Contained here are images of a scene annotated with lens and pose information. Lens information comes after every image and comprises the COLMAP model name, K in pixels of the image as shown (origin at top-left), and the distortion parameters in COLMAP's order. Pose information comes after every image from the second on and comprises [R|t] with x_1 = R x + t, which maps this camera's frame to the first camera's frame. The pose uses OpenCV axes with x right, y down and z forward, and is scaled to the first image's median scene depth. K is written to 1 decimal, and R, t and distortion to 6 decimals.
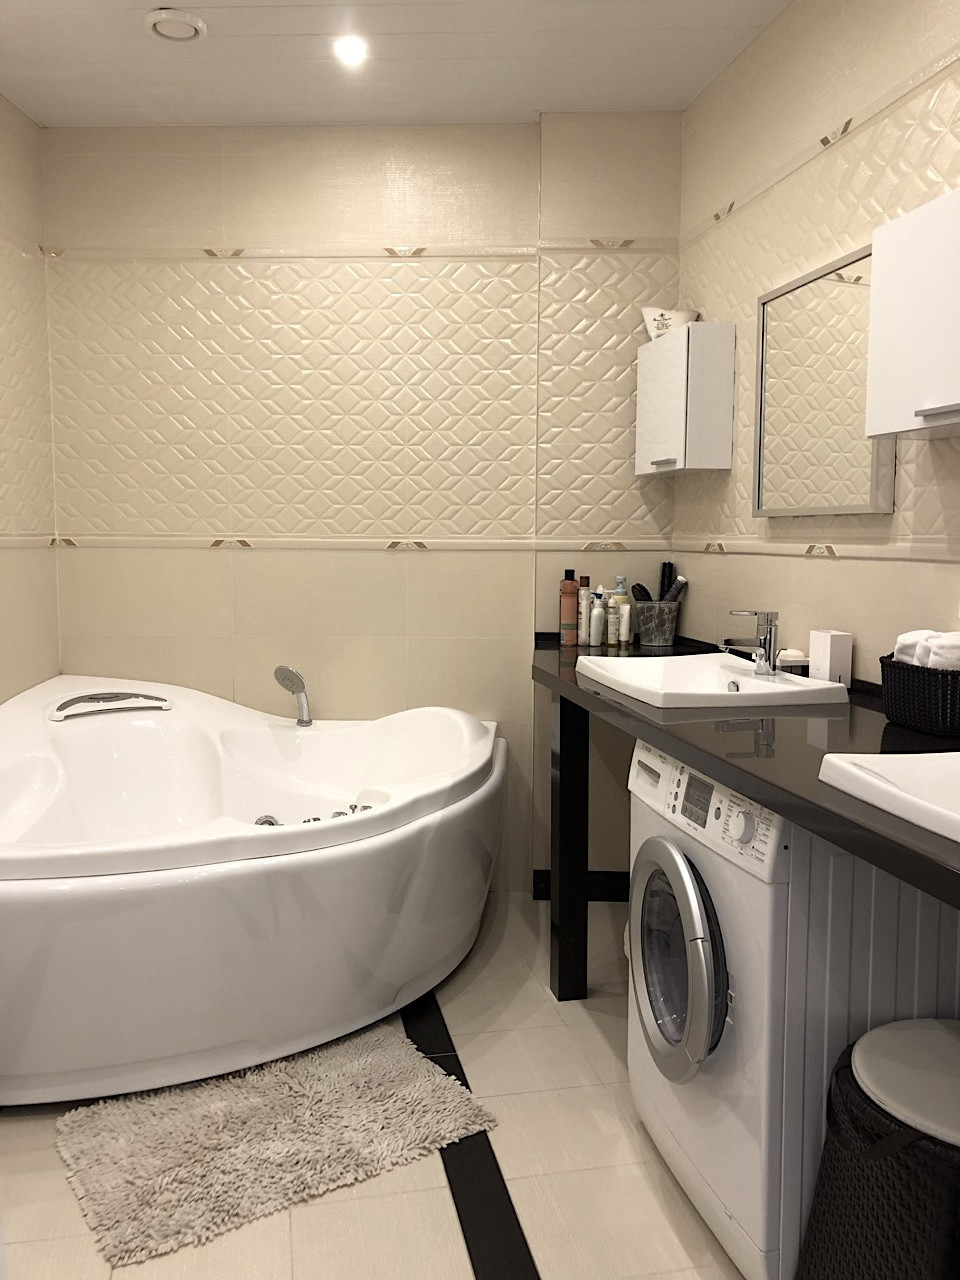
lens RADIAL K [[1045.3, 0, 479.8], [0, 1045.3, 639.6], [0, 0, 1]] dist [0.008129, -0.000390]
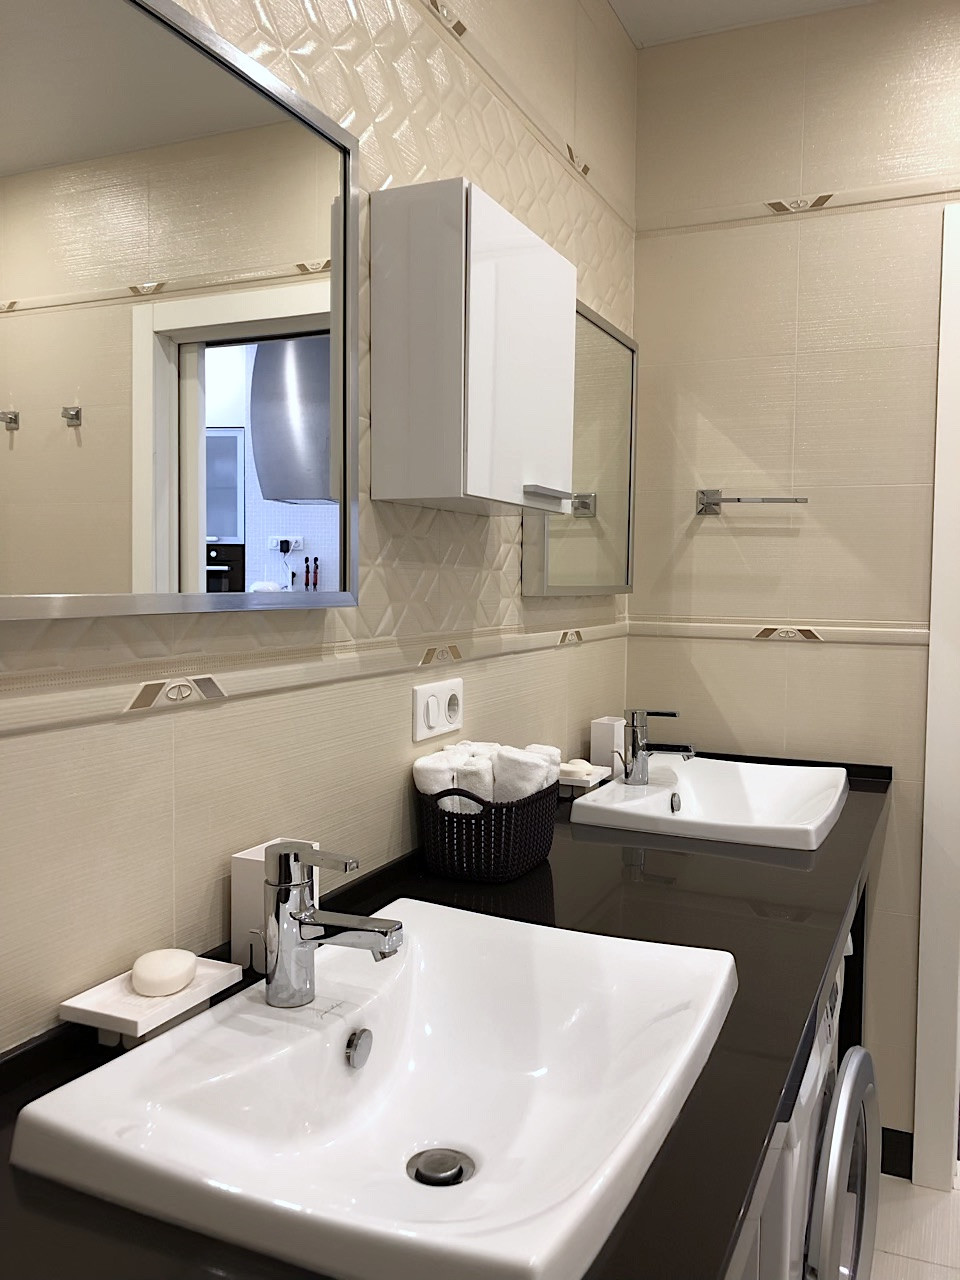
lens RADIAL K [[1045.3, 0, 481.3], [0, 1045.3, 640.0], [0, 0, 1]] dist [0.008129, -0.000390]
pose [[-0.819237, -0.038972, 0.572129, -0.019365], [0.049350, 0.989196, 0.138045, -0.176979], [-0.571327, 0.141326, -0.808463, 1.413786]]
